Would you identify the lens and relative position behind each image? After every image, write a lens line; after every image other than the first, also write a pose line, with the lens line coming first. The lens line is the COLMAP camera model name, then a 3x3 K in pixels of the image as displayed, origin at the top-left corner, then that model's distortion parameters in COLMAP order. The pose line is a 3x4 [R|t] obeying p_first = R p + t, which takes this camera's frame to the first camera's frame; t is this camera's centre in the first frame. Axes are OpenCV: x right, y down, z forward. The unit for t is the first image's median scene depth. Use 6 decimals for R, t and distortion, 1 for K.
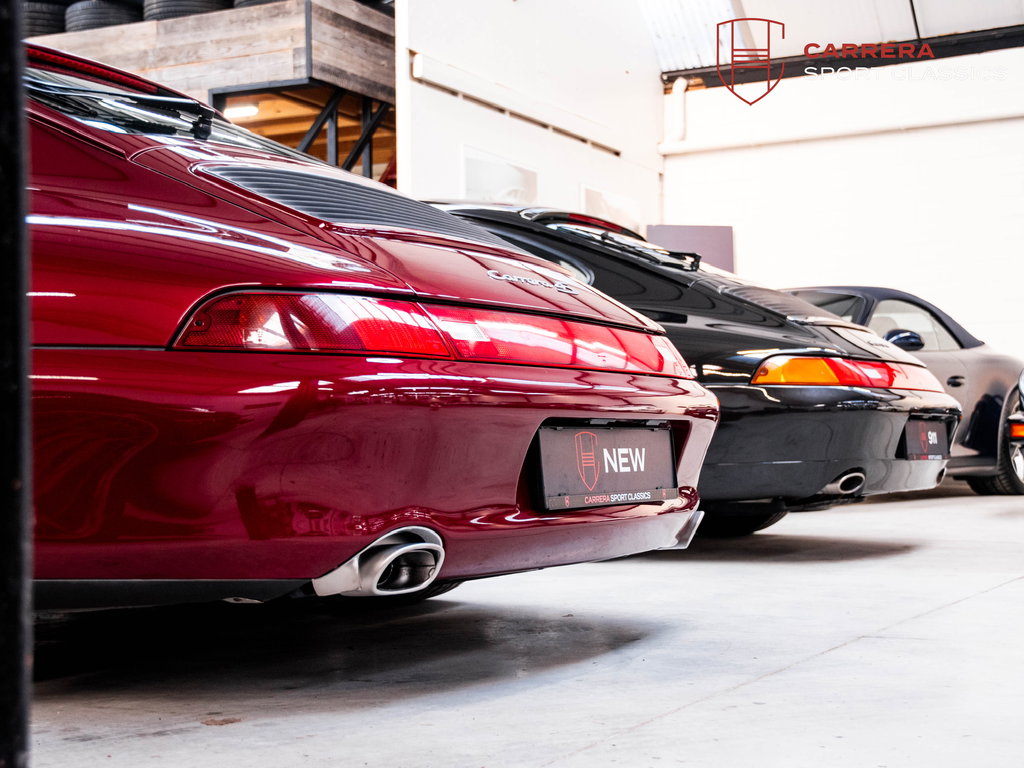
lens RADIAL K [[1472.4, 0, 512.0], [0, 1472.4, 384.0], [0, 0, 1]] dist [0.005657, -0.010261]
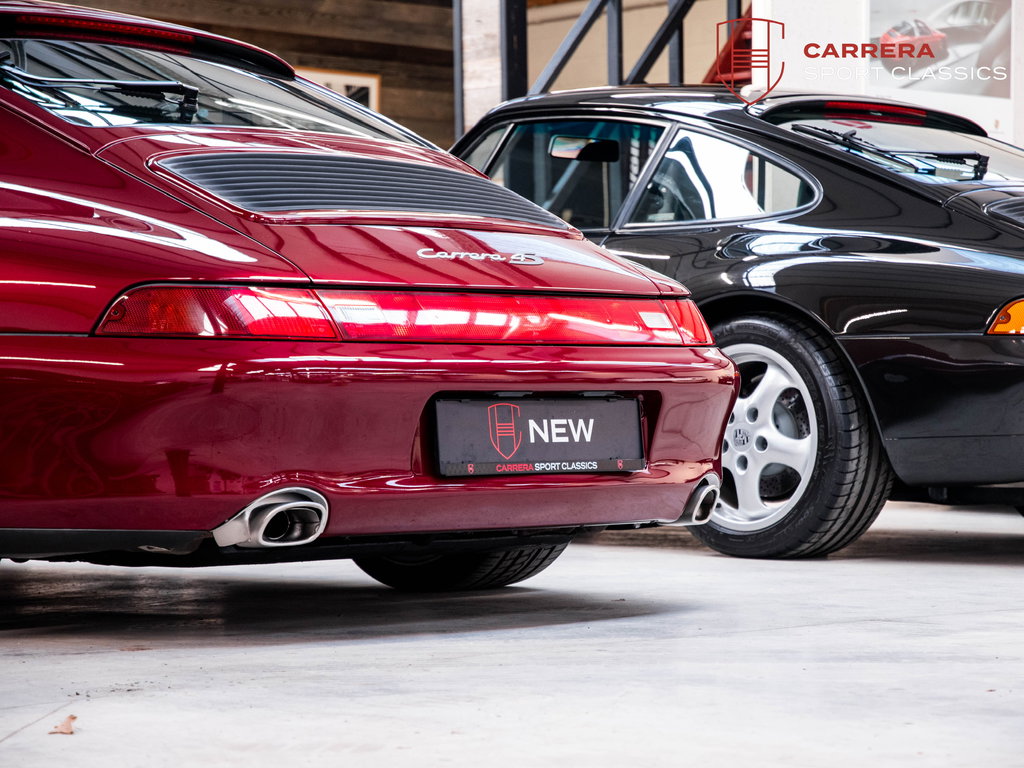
lens RADIAL K [[2787.9, 0, 512.0], [0, 2787.9, 384.0], [0, 0, 1]] dist [-0.014097, -0.373536]
pose [[0.968827, -0.014988, -0.247284, 0.583628], [0.021728, 0.999462, 0.024549, -0.032169], [0.246783, -0.029157, 0.968632, -0.985166]]
